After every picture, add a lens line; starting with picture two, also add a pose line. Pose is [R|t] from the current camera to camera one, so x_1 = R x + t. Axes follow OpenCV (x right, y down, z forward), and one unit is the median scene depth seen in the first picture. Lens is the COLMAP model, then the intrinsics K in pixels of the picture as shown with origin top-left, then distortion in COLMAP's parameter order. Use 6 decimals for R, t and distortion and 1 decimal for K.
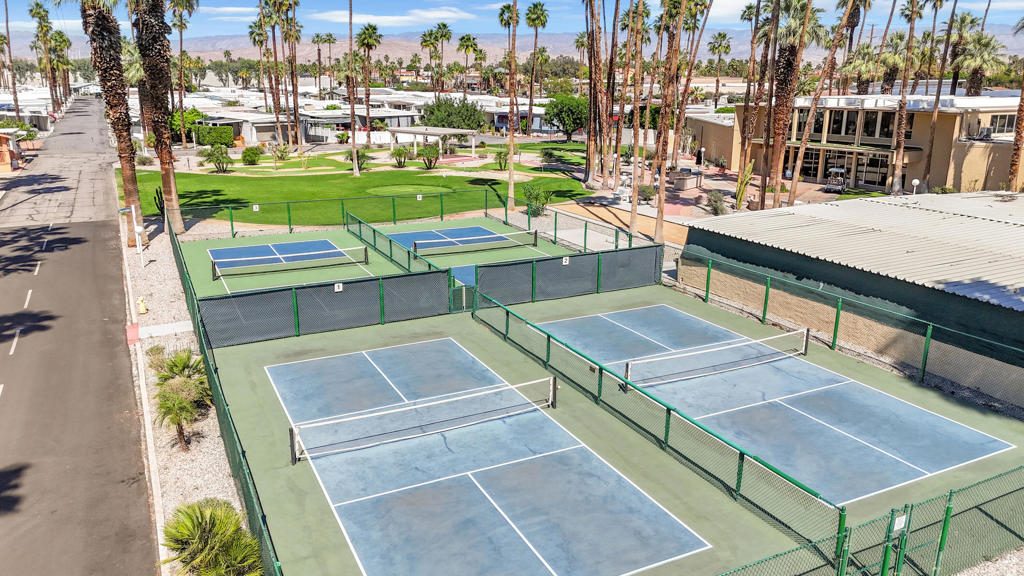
lens RADIAL K [[718.1, 0, 512.0], [0, 718.1, 288.0], [0, 0, 1]] dist [0.003238, -0.069374]
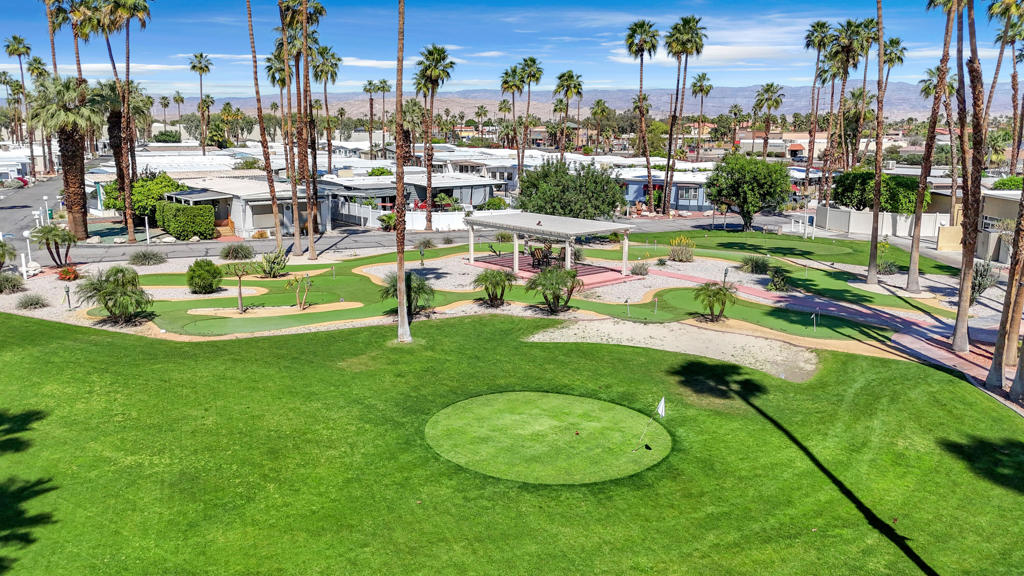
lens RADIAL K [[718.1, 0, 512.0], [0, 718.1, 288.0], [0, 0, 1]] dist [0.003238, -0.069374]
pose [[0.997252, 0.013626, -0.072814, -0.073437], [-0.018908, 0.997200, -0.072358, -0.098541], [0.071624, 0.073536, 0.994717, 0.348527]]
